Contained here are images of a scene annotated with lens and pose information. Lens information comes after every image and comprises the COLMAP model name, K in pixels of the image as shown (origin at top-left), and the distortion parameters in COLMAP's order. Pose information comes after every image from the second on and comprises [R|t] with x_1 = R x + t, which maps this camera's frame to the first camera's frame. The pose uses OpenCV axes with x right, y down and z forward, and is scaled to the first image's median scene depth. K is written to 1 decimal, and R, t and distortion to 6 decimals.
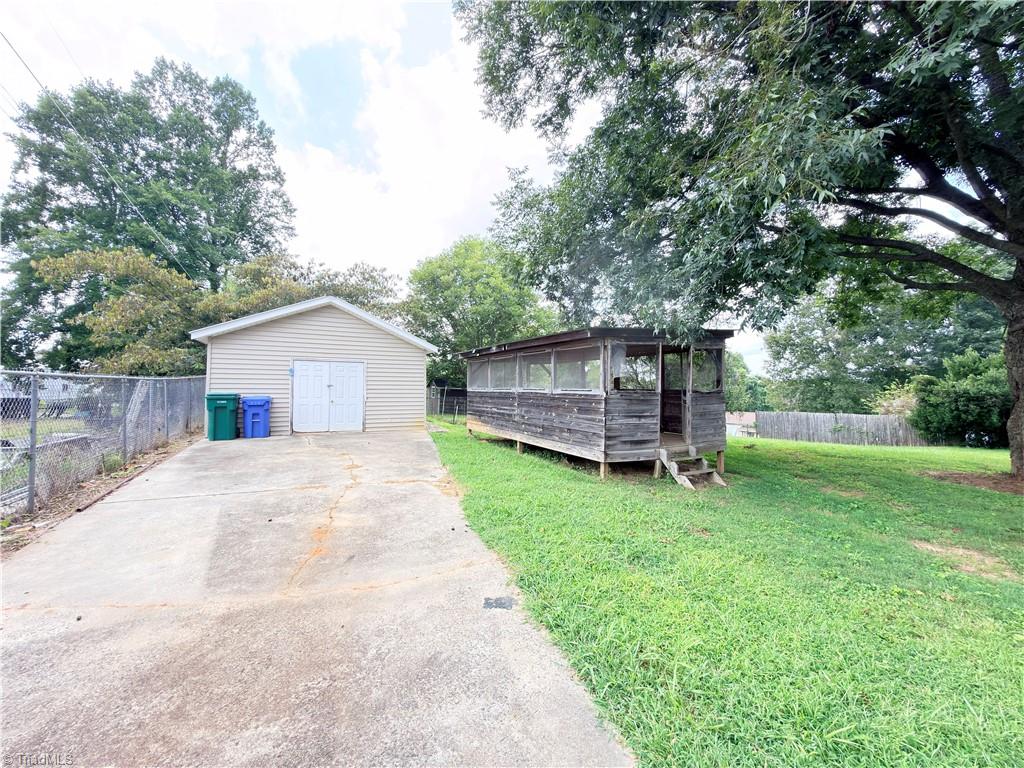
lens RADIAL K [[405.3, 0, 512.0], [0, 405.3, 384.0], [0, 0, 1]] dist [-0.001146, 0.000191]
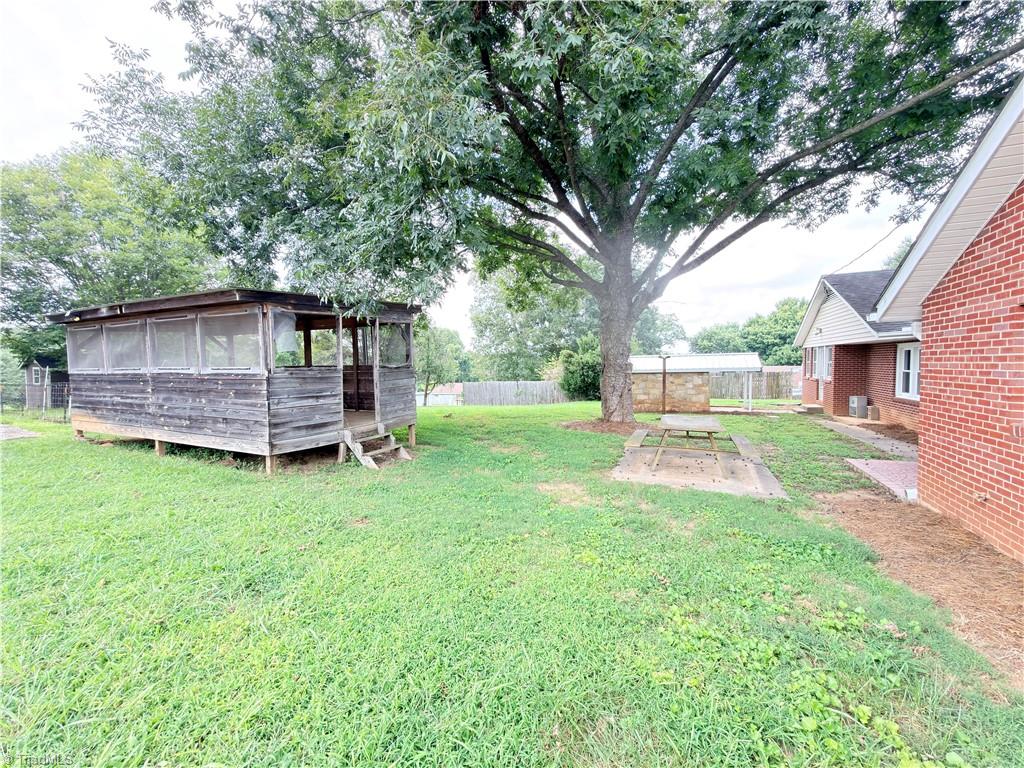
lens RADIAL K [[405.3, 0, 512.0], [0, 405.3, 384.0], [0, 0, 1]] dist [-0.001146, 0.000191]
pose [[0.799639, -0.048974, 0.598481, 0.119938], [0.012599, 0.997818, 0.064819, 0.000941], [-0.600349, -0.044292, 0.798511, 0.045066]]
